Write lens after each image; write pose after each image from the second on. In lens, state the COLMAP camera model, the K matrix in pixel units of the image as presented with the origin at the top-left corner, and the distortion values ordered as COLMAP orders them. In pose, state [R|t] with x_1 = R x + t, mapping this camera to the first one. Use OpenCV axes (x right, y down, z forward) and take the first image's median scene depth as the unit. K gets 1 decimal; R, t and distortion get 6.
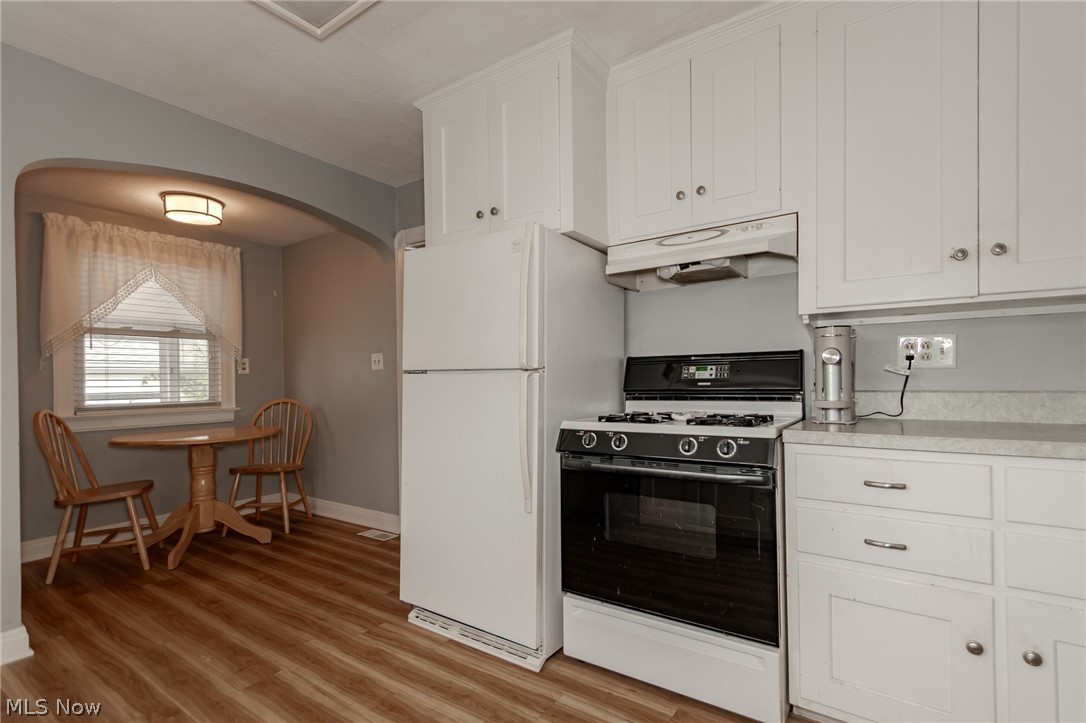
lens RADIAL K [[506.2, 0, 532.8], [0, 506.2, 375.4], [0, 0, 1]] dist [0.001073, 0.000987]
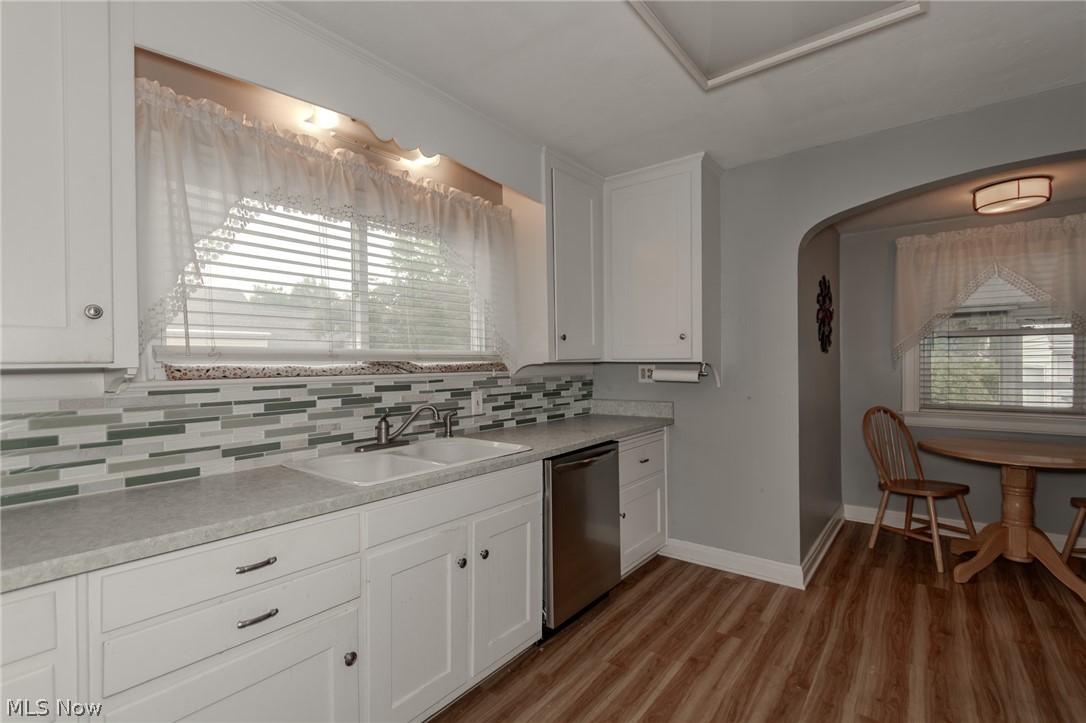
lens RADIAL K [[506.2, 0, 567.0], [0, 506.2, 361.8], [0, 0, 1]] dist [0.001073, 0.000987]
pose [[-0.011200, 0.015104, -0.999823, 0.232052], [0.012266, 0.999813, 0.014967, -0.058350], [0.999862, -0.012097, -0.011383, 0.228069]]
